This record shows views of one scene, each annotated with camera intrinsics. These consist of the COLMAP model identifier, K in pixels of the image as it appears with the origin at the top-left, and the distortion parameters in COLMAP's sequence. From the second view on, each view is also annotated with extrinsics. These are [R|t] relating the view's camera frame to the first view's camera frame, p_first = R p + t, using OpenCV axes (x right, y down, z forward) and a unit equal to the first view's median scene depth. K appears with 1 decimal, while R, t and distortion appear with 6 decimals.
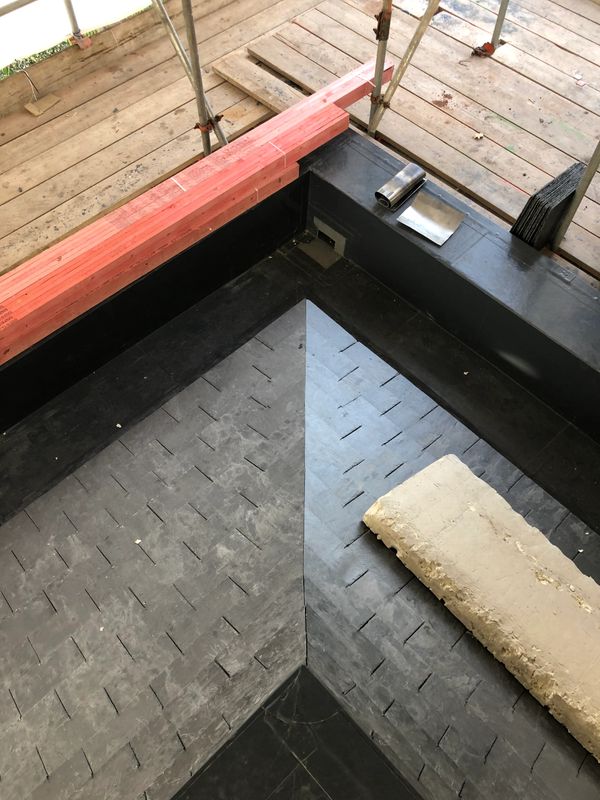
lens RADIAL K [[664.7, 0, 303.3], [0, 664.7, 395.1], [0, 0, 1]] dist [0.033323, -0.036534]
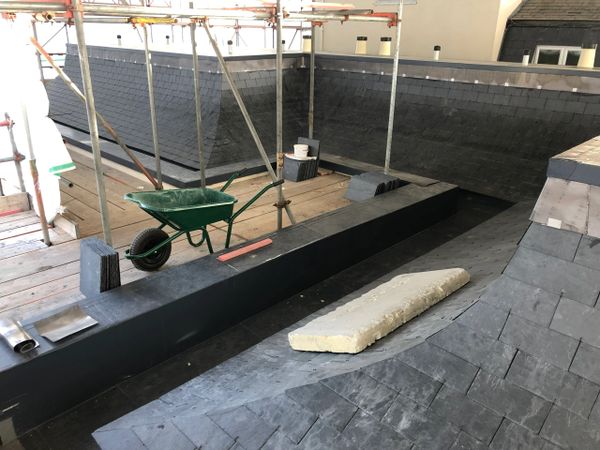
lens RADIAL K [[498.5, 0, 303.9], [0, 498.5, 224.9], [0, 0, 1]] dist [0.033323, -0.036534]
pose [[-0.038433, -0.370900, 0.927877, -0.806935], [0.847113, 0.480428, 0.227129, -0.282395], [-0.530020, 0.794747, 0.295730, 0.567194]]
